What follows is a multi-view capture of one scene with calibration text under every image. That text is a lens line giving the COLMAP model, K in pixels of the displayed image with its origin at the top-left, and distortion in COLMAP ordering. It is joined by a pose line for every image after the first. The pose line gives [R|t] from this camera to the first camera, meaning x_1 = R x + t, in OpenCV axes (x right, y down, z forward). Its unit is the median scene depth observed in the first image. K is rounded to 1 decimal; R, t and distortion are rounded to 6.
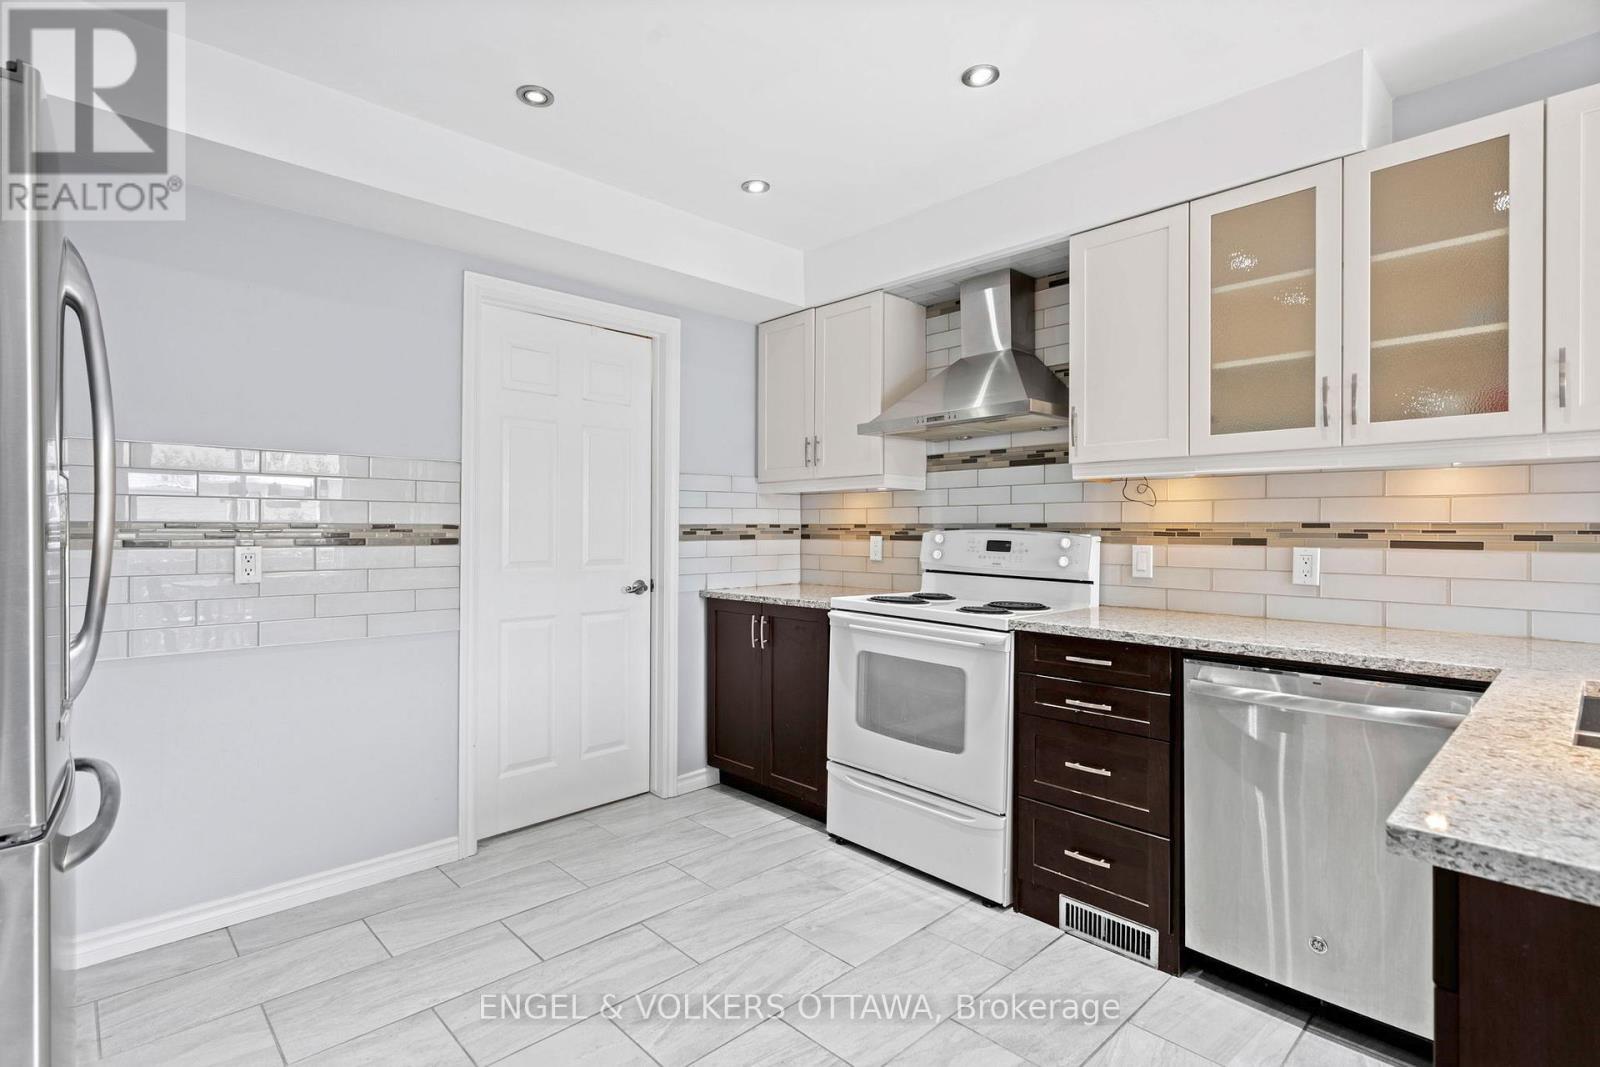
lens RADIAL K [[756.4, 0, 795.3], [0, 756.4, 530.2], [0, 0, 1]] dist [0.000522, -0.001128]
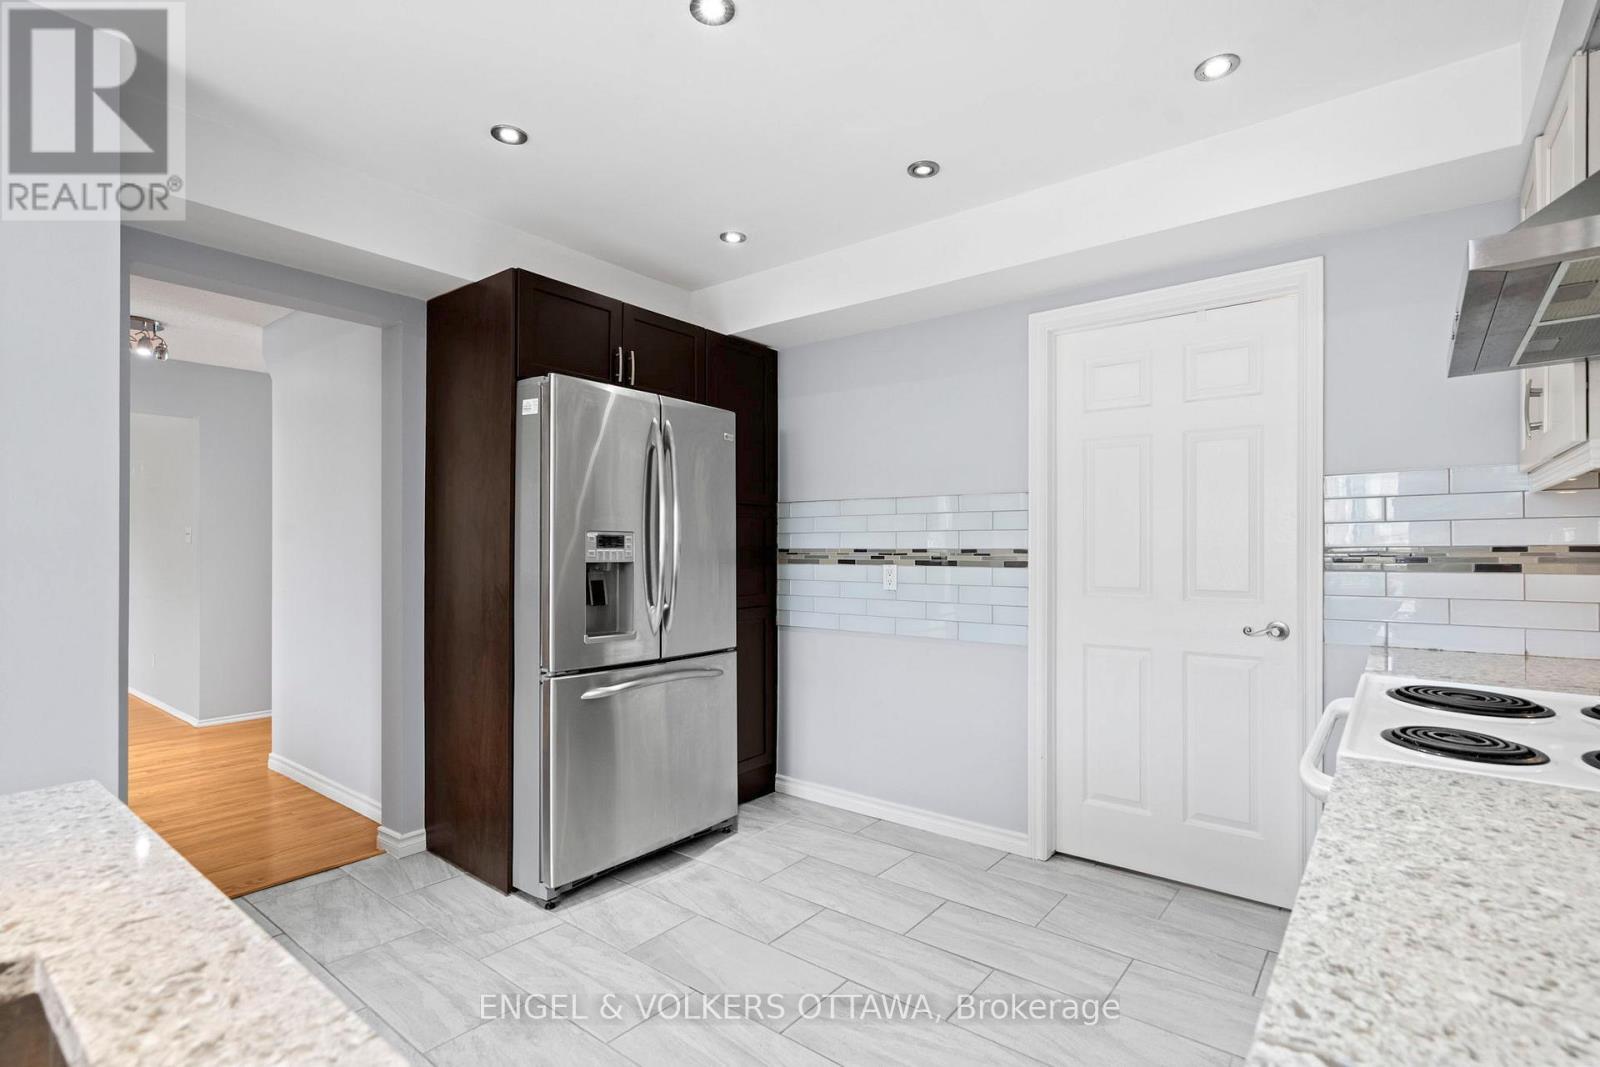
lens RADIAL K [[756.4, 0, 807.4], [0, 756.4, 547.0], [0, 0, 1]] dist [0.000522, -0.001128]
pose [[0.152128, -0.006023, -0.988342, 0.611760], [-0.002340, 0.999976, -0.006454, -0.002836], [0.988358, 0.003294, 0.152110, 0.544175]]
